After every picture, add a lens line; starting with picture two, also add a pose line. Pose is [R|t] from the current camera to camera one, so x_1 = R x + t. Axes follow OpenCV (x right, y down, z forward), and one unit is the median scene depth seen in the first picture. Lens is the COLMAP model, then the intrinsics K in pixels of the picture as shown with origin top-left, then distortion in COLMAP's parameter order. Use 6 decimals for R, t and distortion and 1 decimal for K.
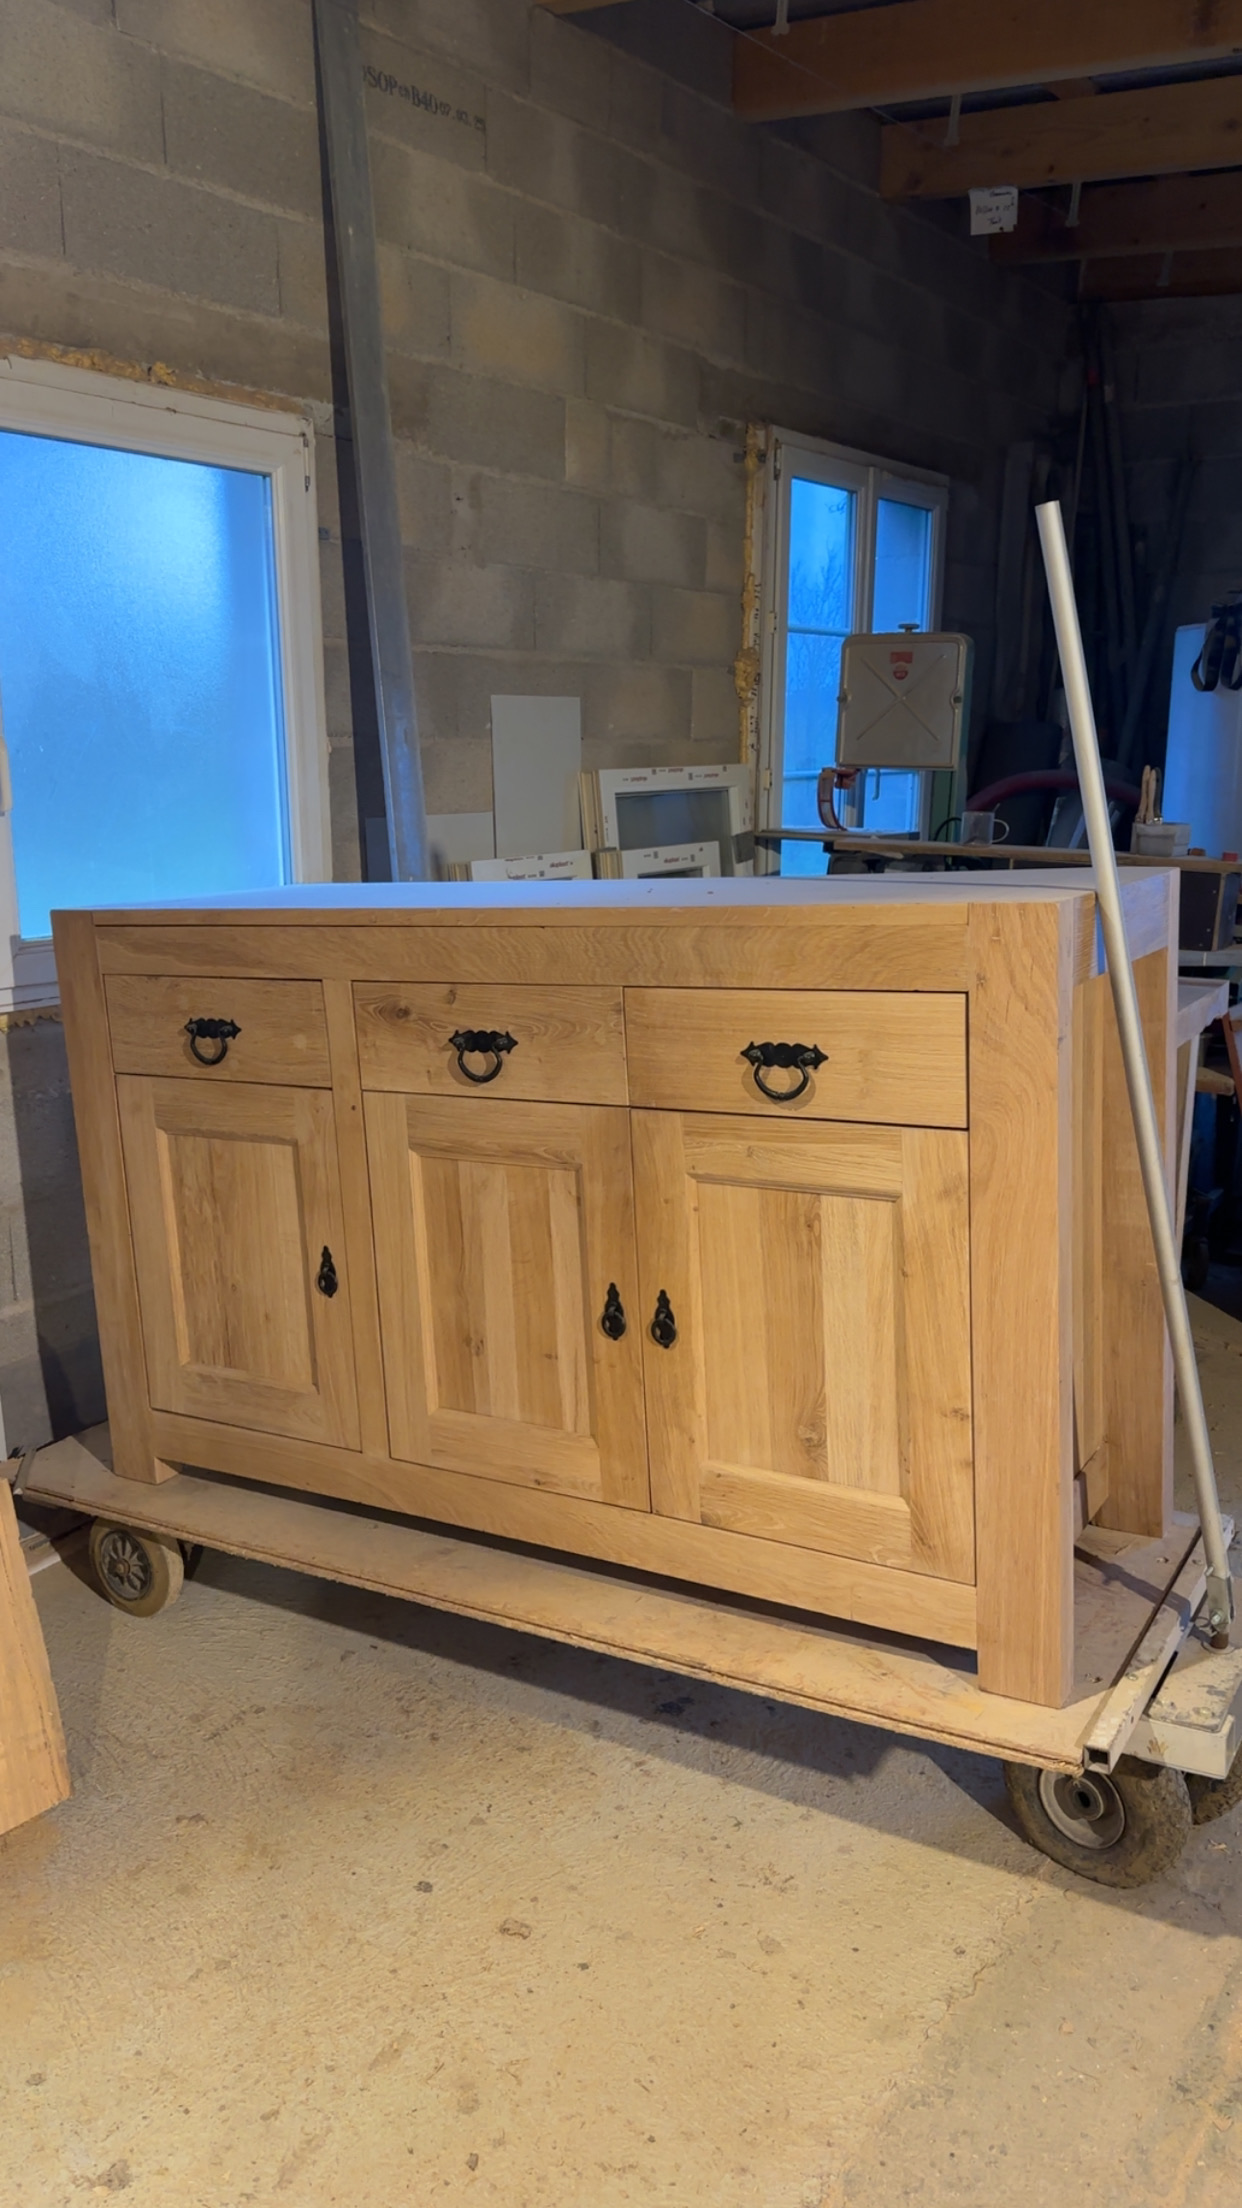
lens RADIAL K [[1653.8, 0, 621.0], [0, 1653.8, 1104.0], [0, 0, 1]] dist [0.006282, -0.042765]
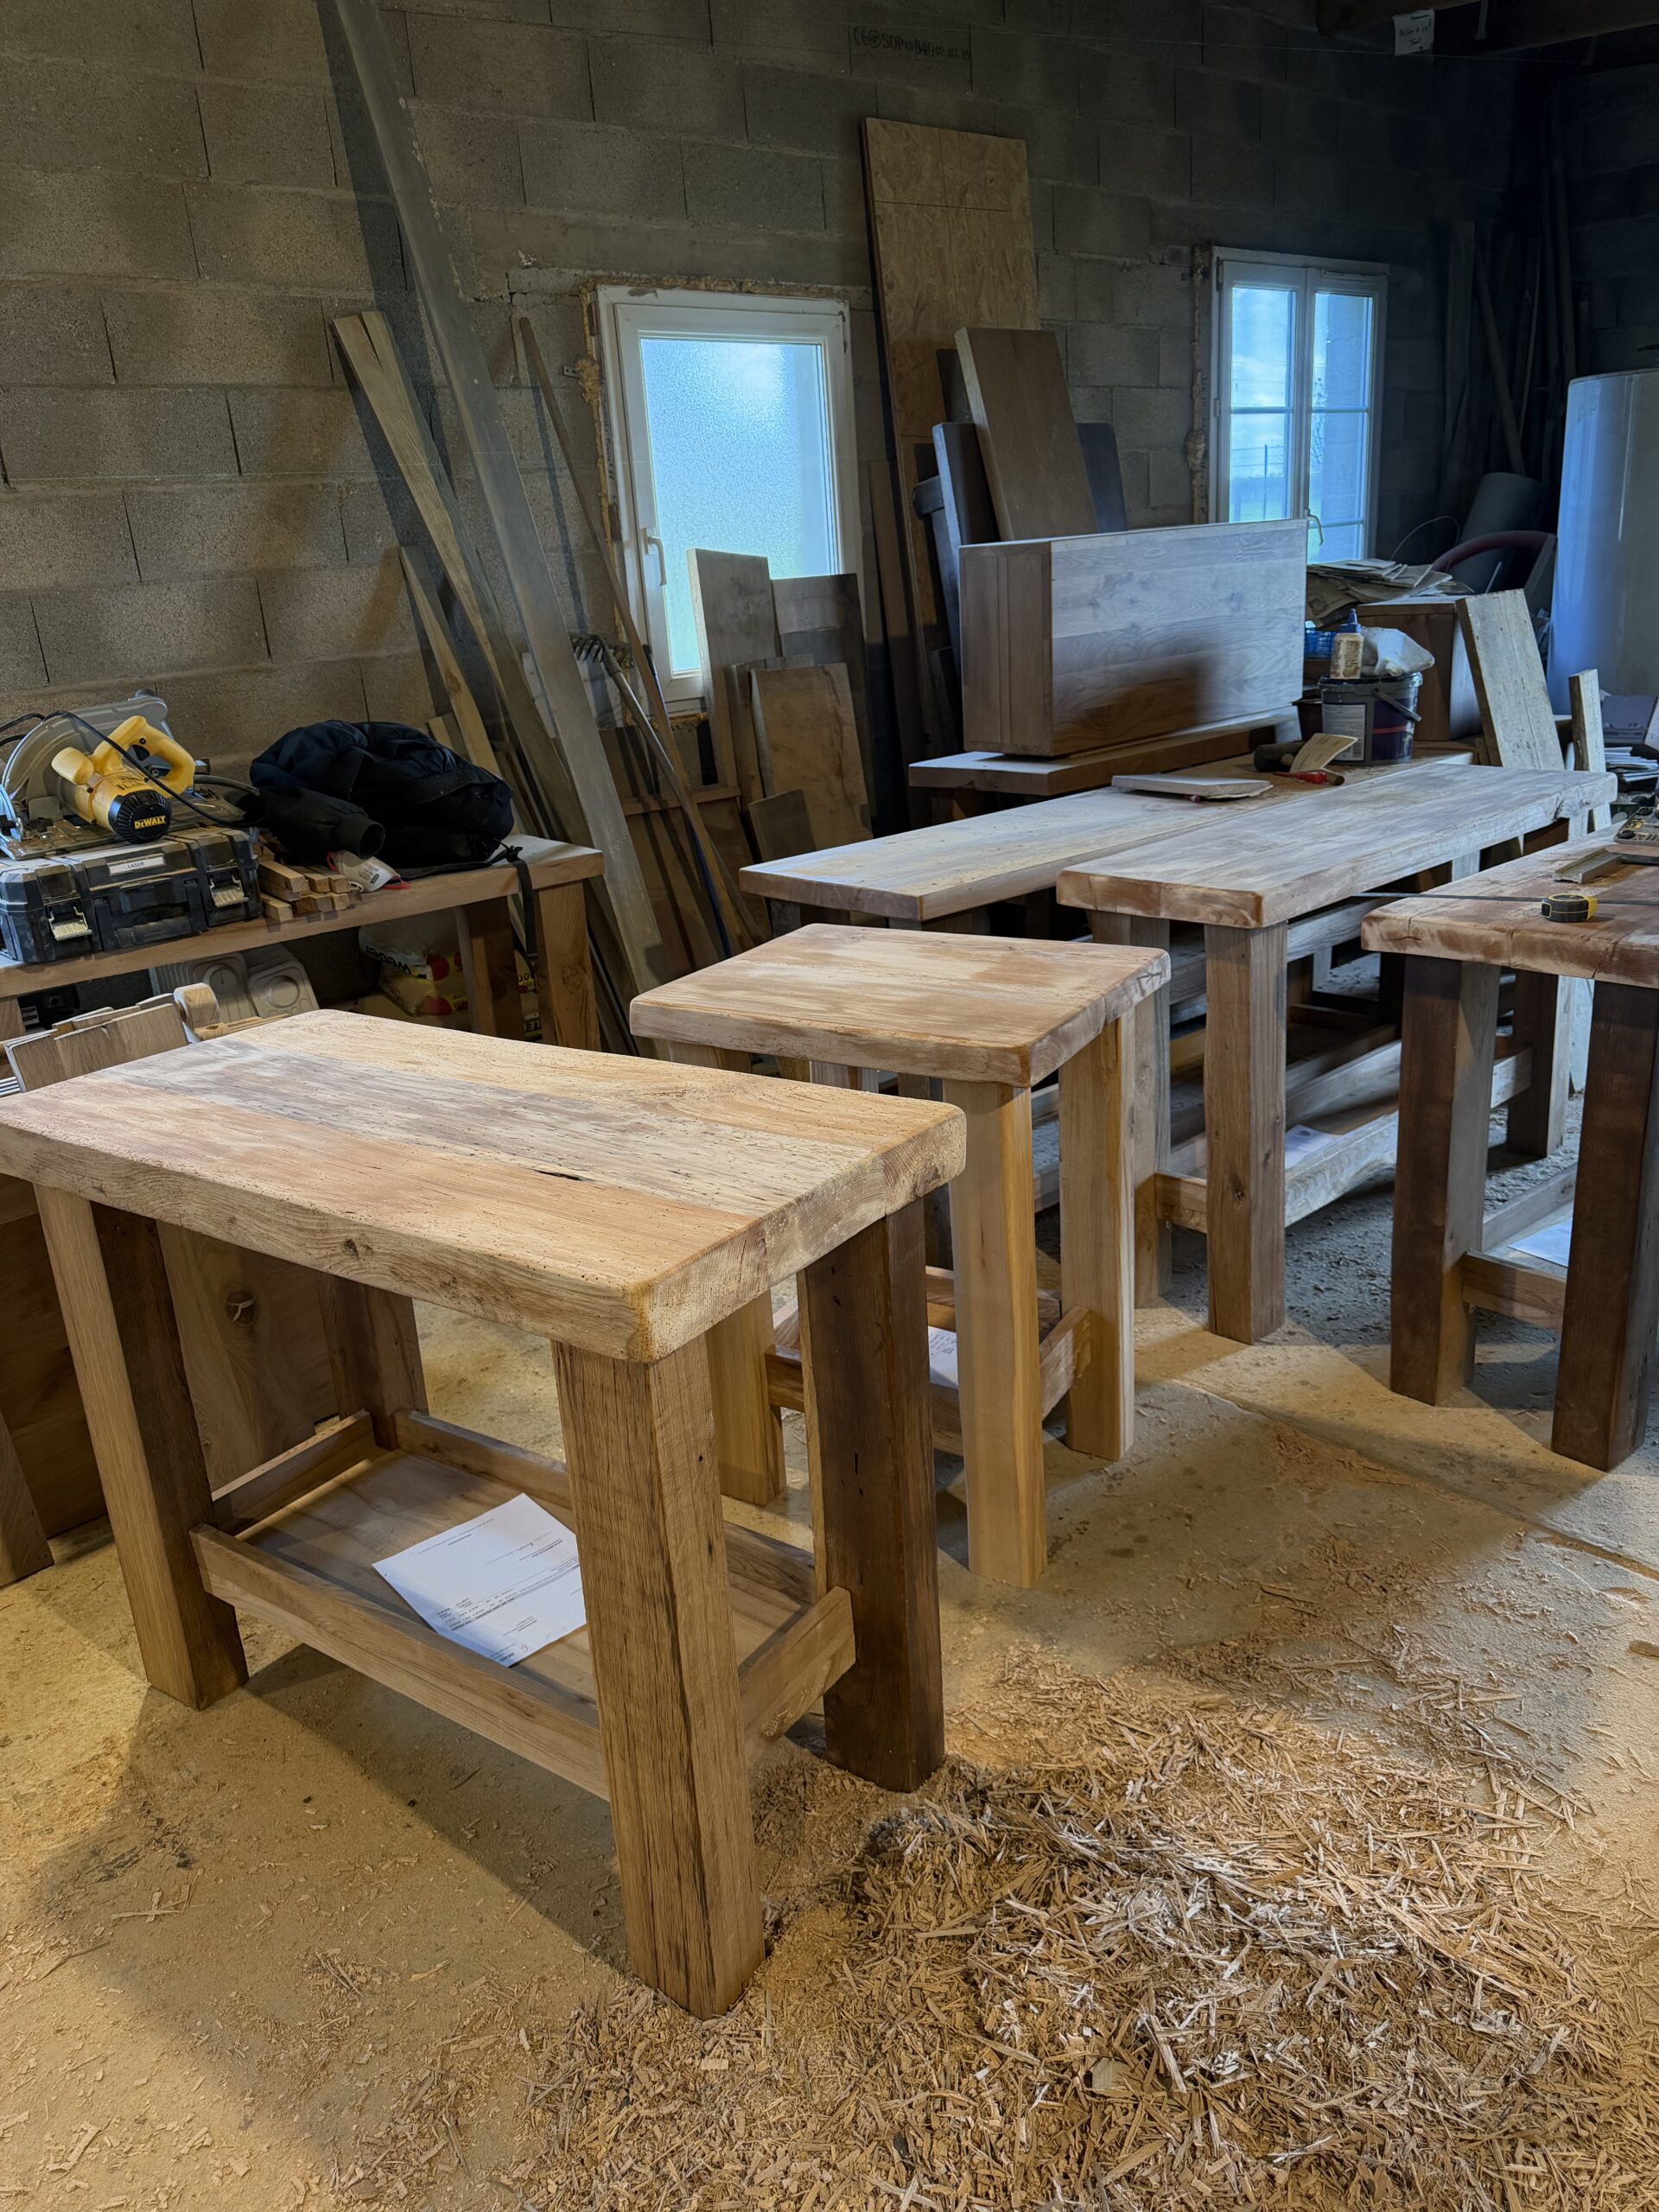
lens RADIAL K [[1559.3, 0, 829.5], [0, 1559.3, 1106.0], [0, 0, 1]] dist [-0.000451, -0.003029]
pose [[0.971107, 0.018673, -0.237912, 0.114567], [0.013631, 0.990966, 0.133420, 0.092640], [0.238254, -0.132808, 0.962080, -0.356600]]
